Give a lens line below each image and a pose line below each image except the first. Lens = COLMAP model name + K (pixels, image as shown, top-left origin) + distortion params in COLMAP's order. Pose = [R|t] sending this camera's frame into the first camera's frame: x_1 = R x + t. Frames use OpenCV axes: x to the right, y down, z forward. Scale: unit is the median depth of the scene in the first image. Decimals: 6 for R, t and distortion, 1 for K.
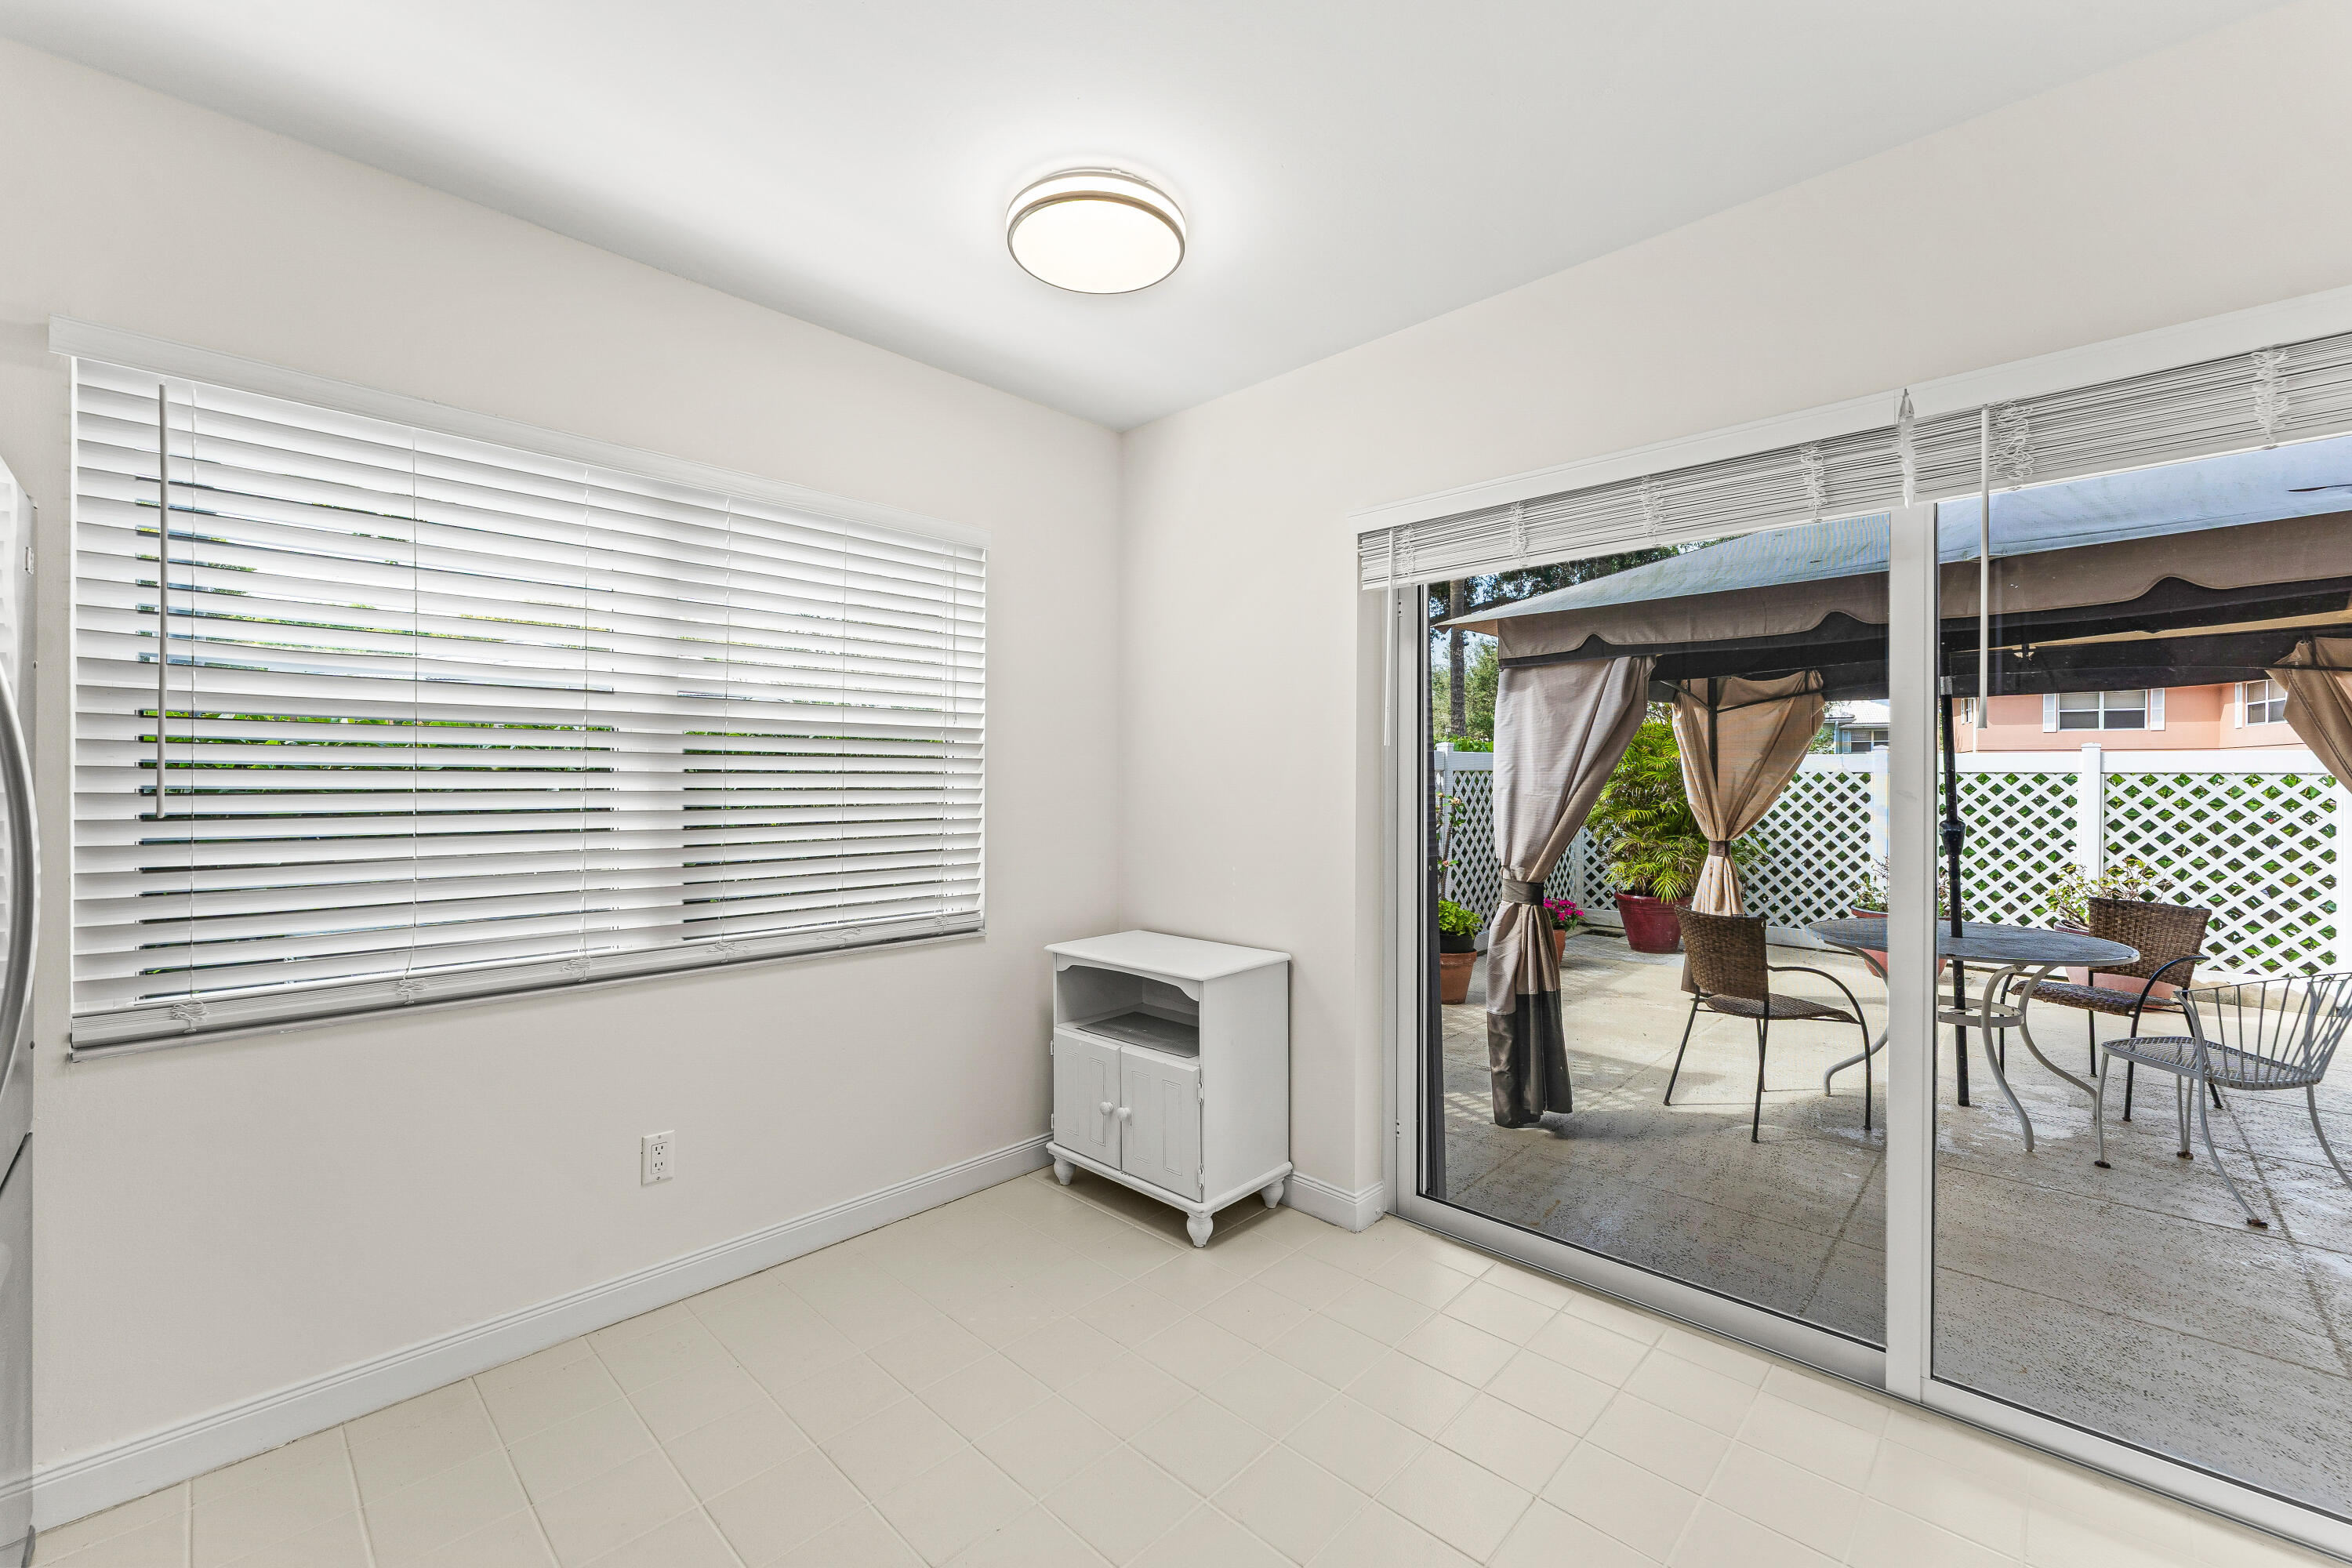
lens RADIAL K [[952.1, 0, 1176.0], [0, 952.1, 784.0], [0, 0, 1]] dist [-0.002093, -0.000314]
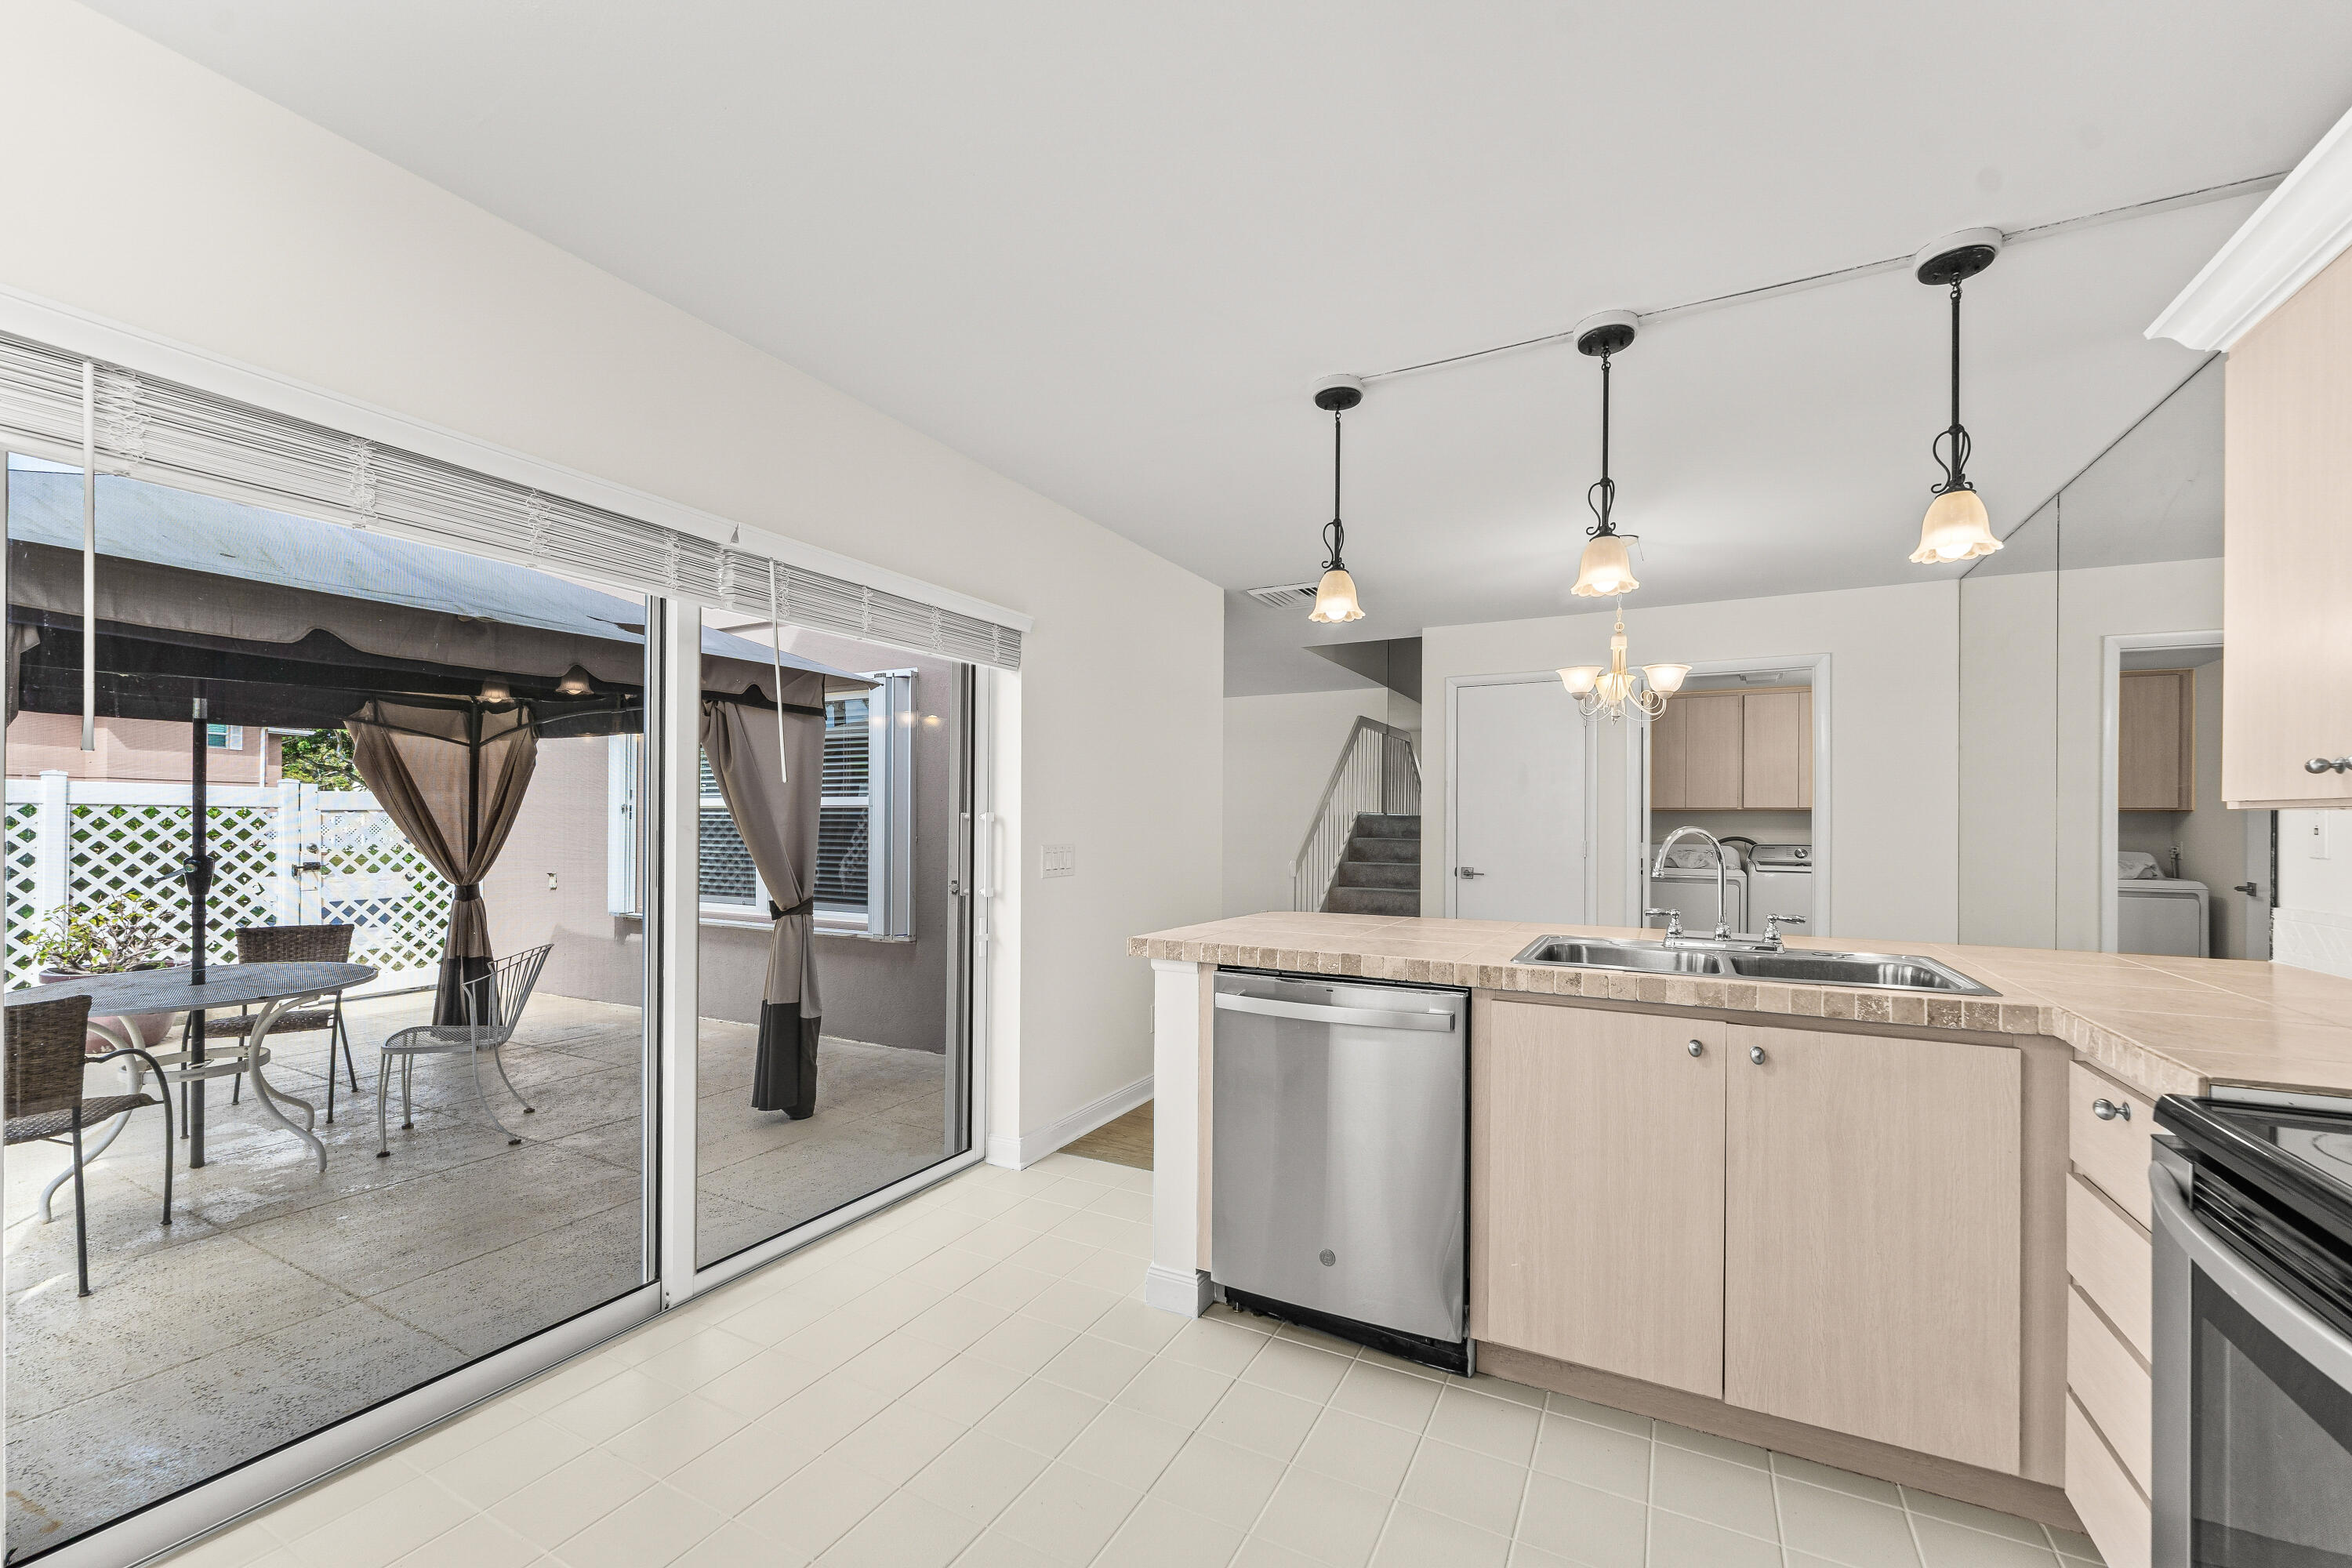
lens RADIAL K [[951.9, 0, 1159.8], [0, 951.9, 820.4], [0, 0, 1]] dist [-0.000803, -0.000206]
pose [[-0.260429, -0.002792, 0.965489, -0.323709], [-0.003902, 0.999991, 0.001839, -0.002023], [-0.965485, -0.003289, -0.260438, 0.370672]]
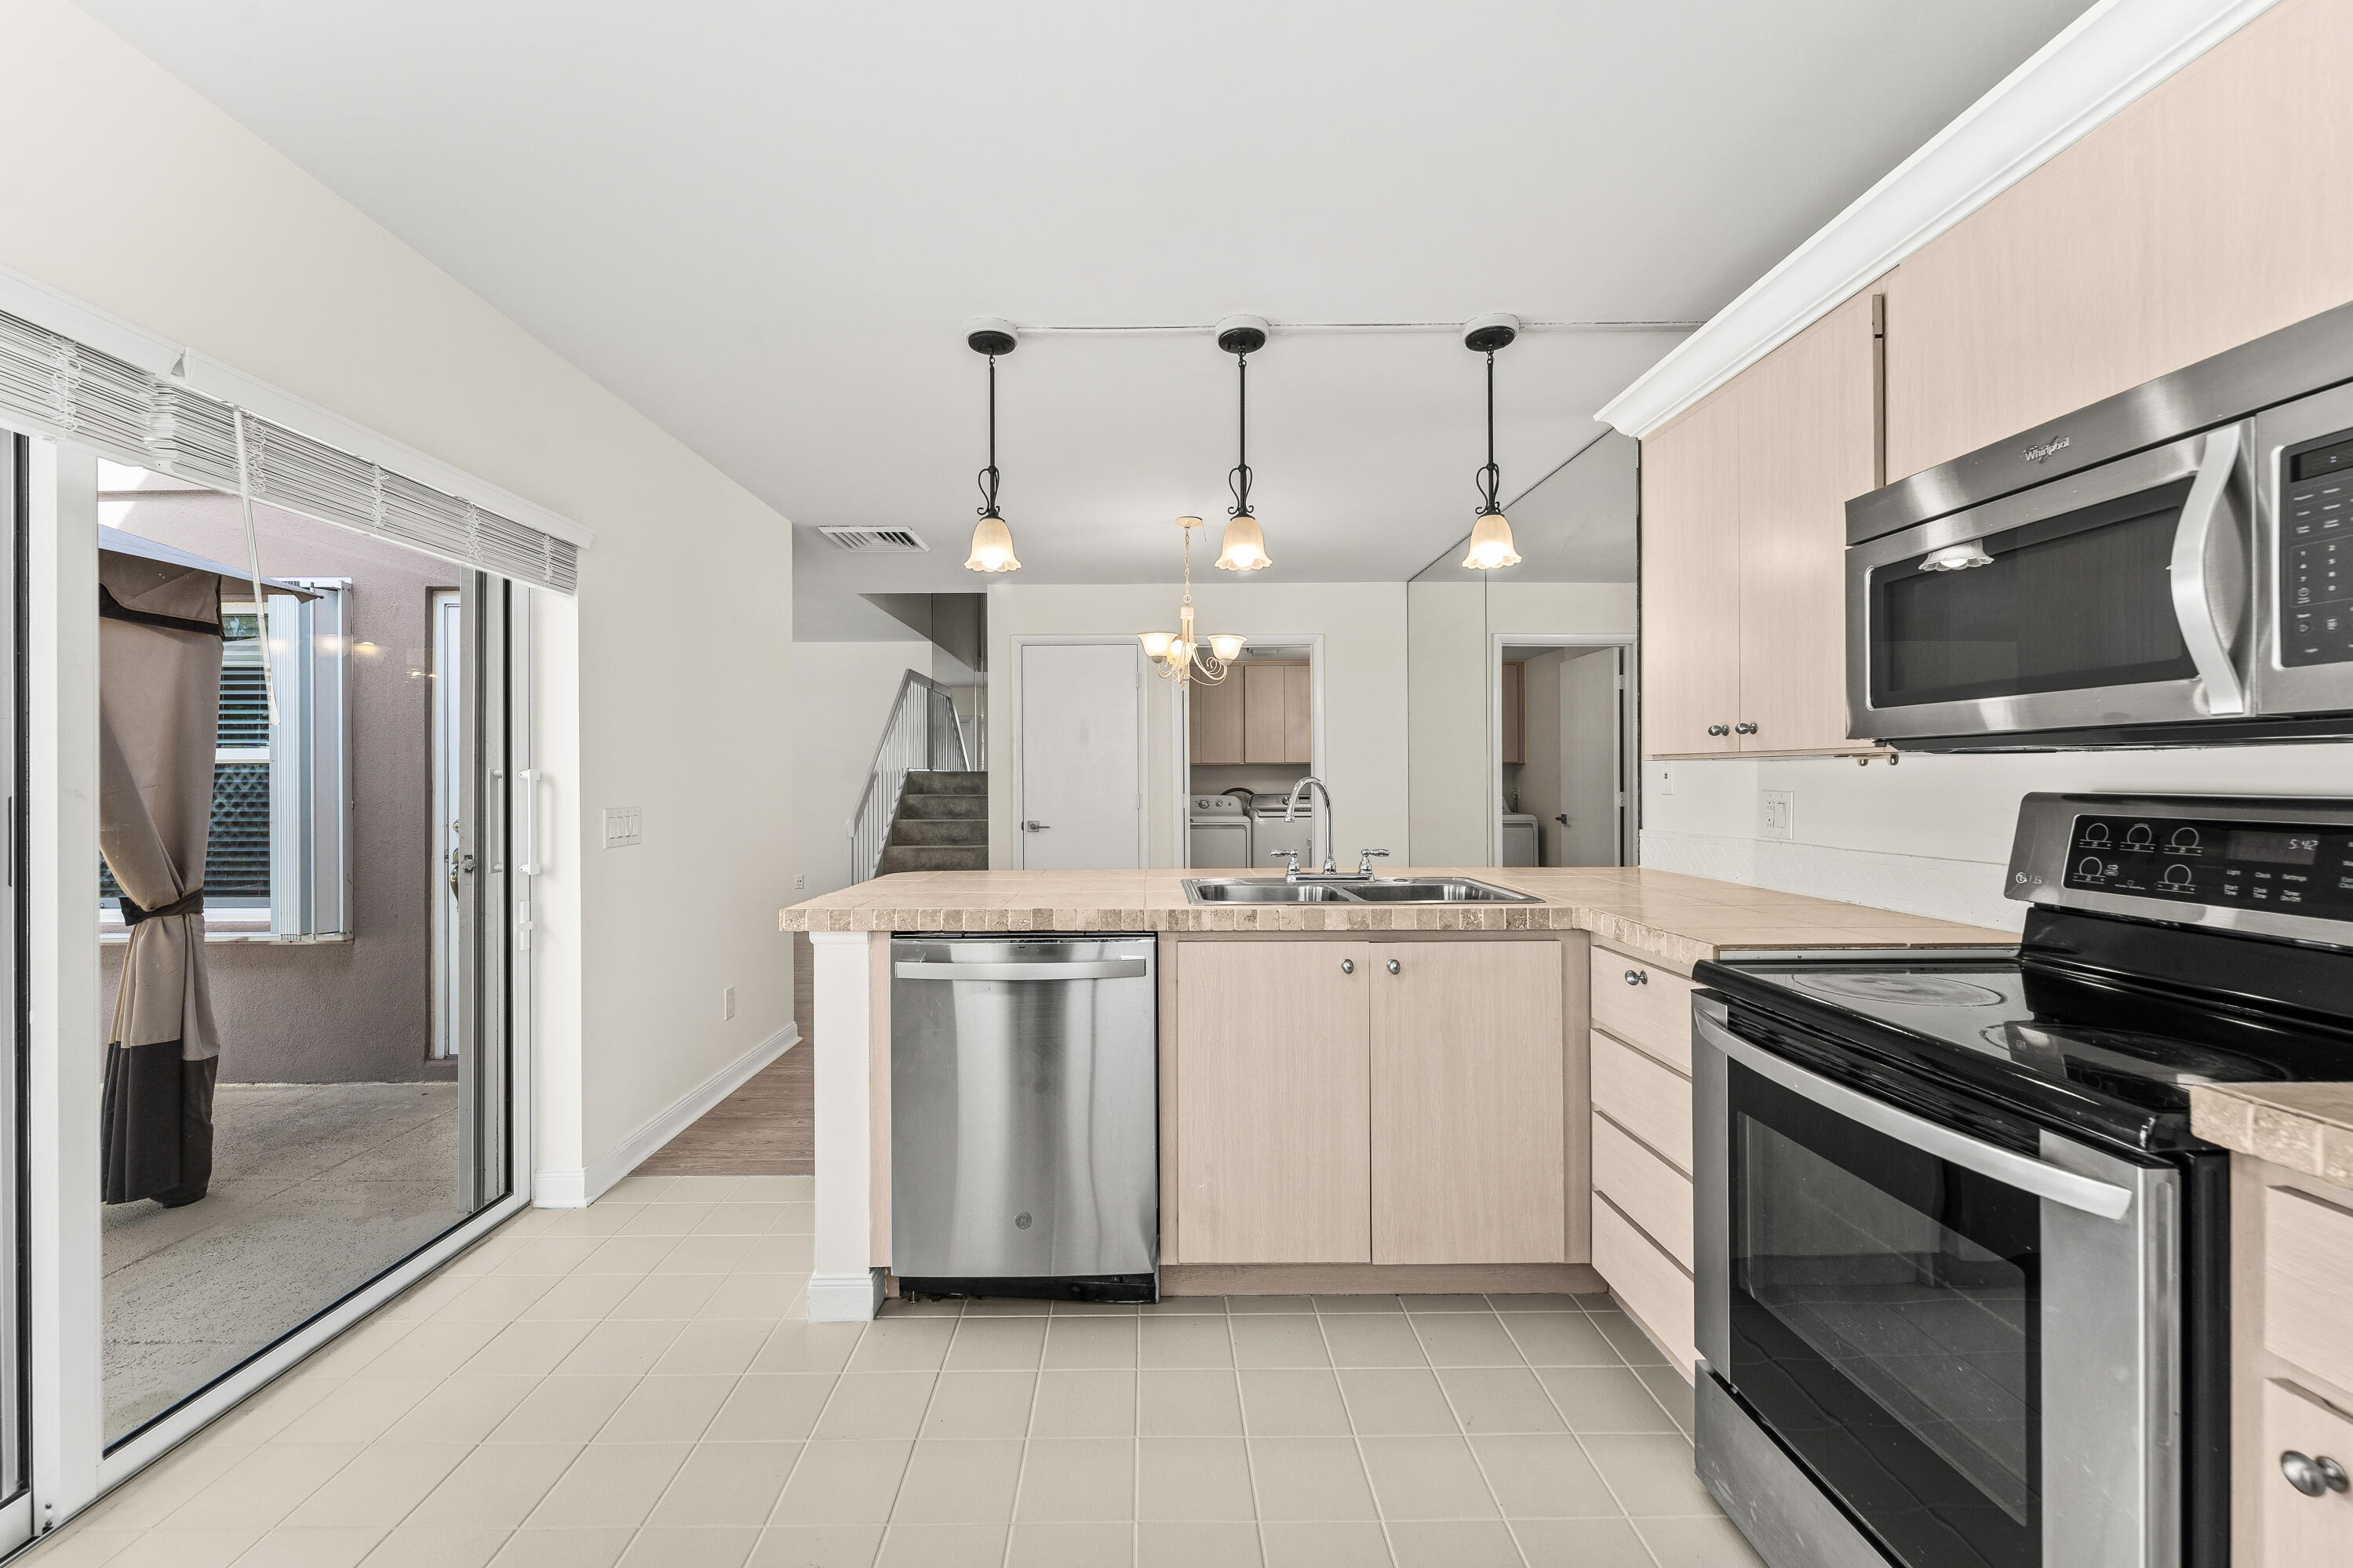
lens RADIAL K [[968.4, 0, 1137.1], [0, 968.4, 774.6], [0, 0, 1]] dist [-0.001926, 0.000271]
pose [[-0.686445, 0.003601, 0.727173, -0.258445], [0.004251, 0.999991, -0.000938, 0.000068], [-0.727169, 0.002447, -0.686454, 0.465490]]
